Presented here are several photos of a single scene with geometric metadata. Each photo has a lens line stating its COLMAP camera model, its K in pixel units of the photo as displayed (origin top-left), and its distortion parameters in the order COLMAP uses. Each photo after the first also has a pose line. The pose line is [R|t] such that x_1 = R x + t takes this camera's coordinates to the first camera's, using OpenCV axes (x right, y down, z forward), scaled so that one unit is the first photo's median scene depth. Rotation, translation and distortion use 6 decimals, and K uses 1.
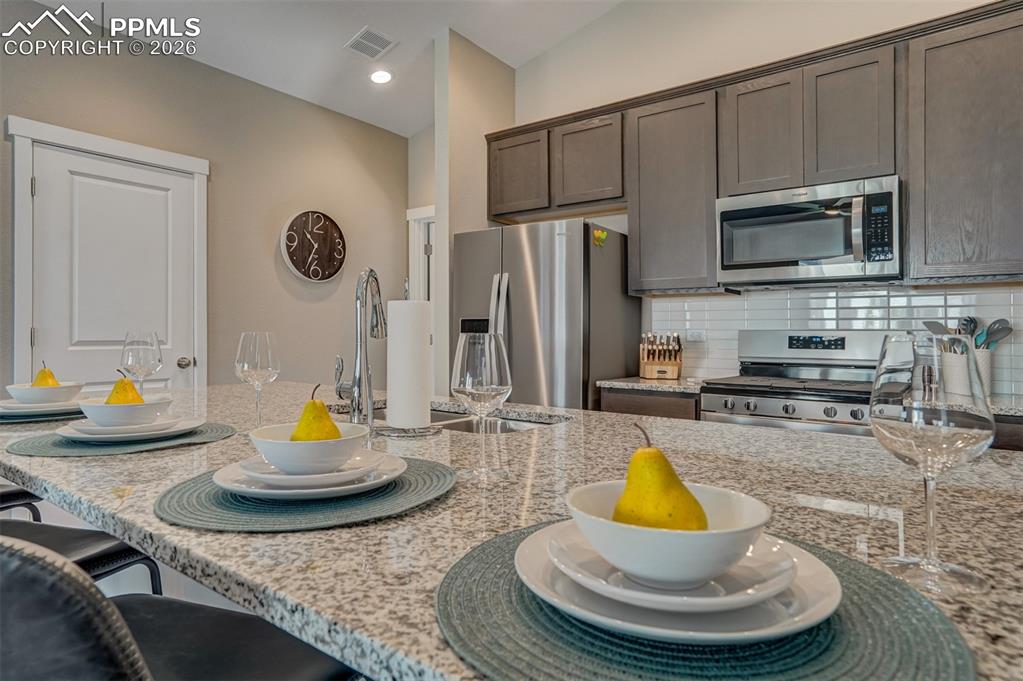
lens RADIAL K [[577.9, 0, 509.4], [0, 577.9, 327.9], [0, 0, 1]] dist [0.000088, -0.000011]
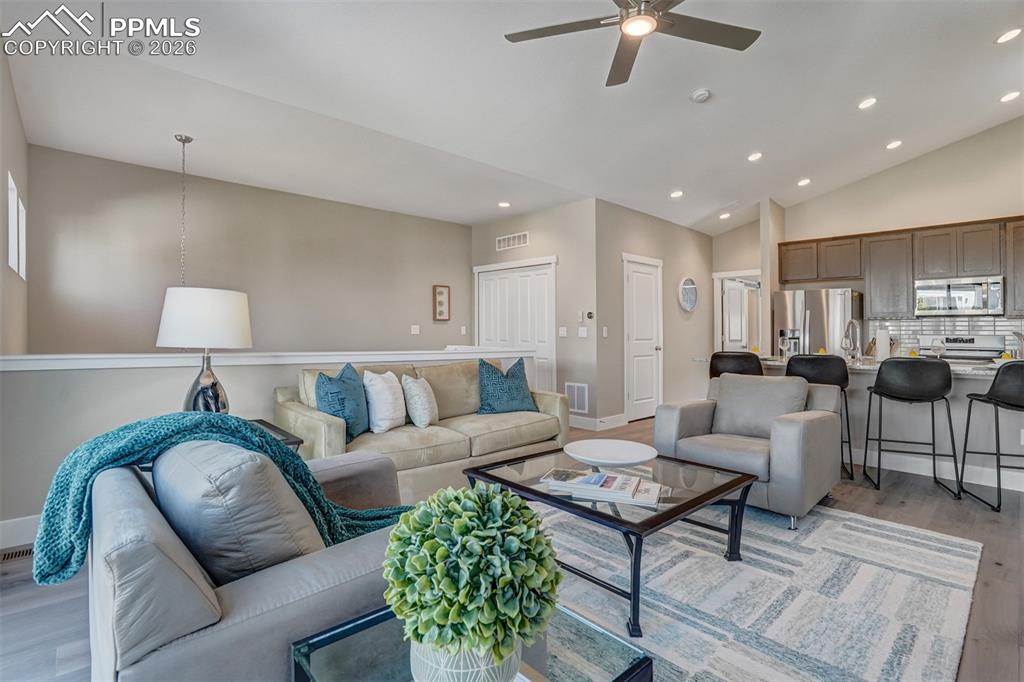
lens RADIAL K [[478.5, 0, 508.8], [0, 478.5, 325.3], [0, 0, 1]] dist [-0.024583, 0.001776]
pose [[0.990545, 0.000208, -0.137187, -0.956058], [-0.001393, 0.999963, -0.008539, -0.015985], [0.137180, 0.008649, 0.990508, -1.063984]]
